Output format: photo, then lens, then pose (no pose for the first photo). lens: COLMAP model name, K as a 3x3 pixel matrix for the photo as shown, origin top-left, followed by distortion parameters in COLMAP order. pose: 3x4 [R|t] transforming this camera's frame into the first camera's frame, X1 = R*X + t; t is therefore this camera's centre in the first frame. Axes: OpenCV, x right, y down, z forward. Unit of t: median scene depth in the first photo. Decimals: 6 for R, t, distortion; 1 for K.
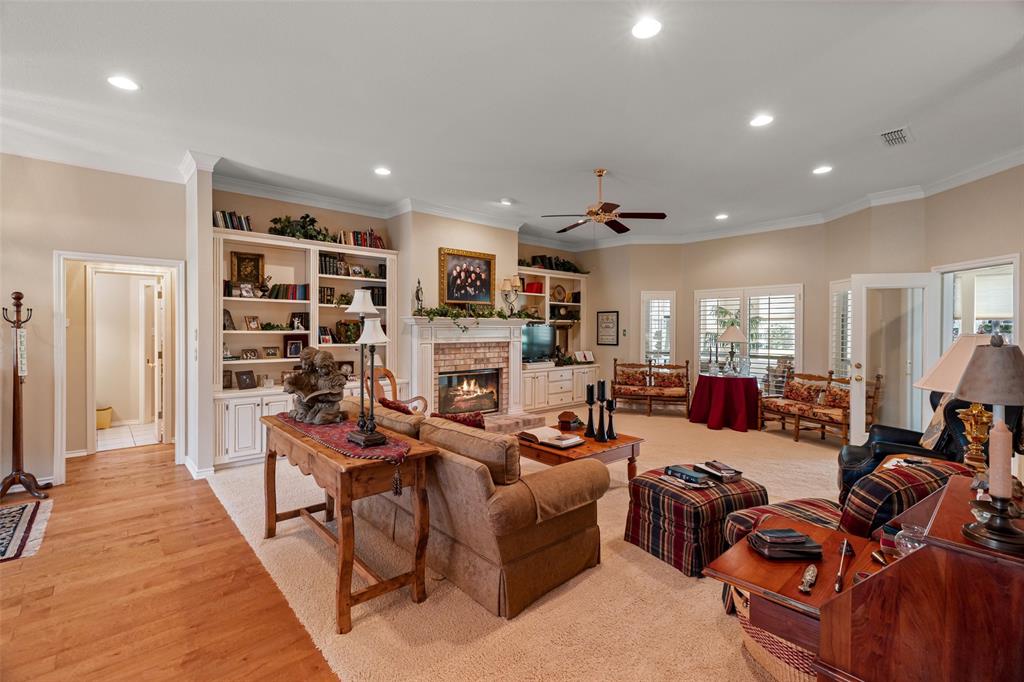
lens RADIAL K [[460.2, 0, 514.3], [0, 460.2, 339.1], [0, 0, 1]] dist [-0.002566, 0.000207]
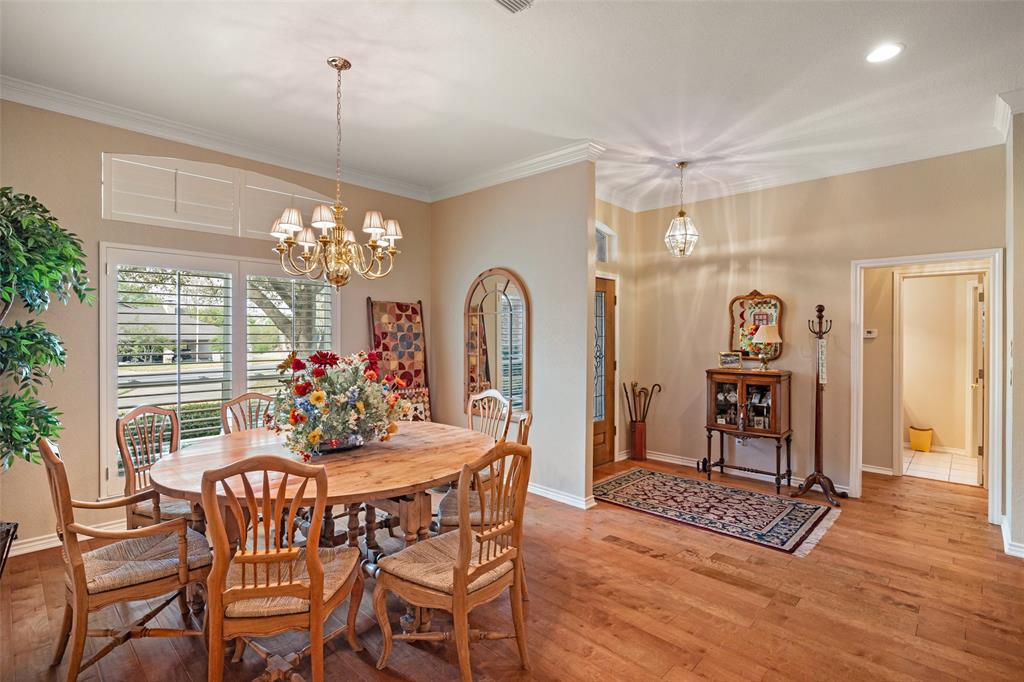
lens RADIAL K [[487.6, 0, 512.3], [0, 487.6, 335.6], [0, 0, 1]] dist [-0.003559, 0.000555]
pose [[0.058630, -0.000881, -0.998279, 0.010000], [-0.028578, 0.999588, -0.002561, -0.007129], [0.997871, 0.028679, 0.058580, 0.212347]]
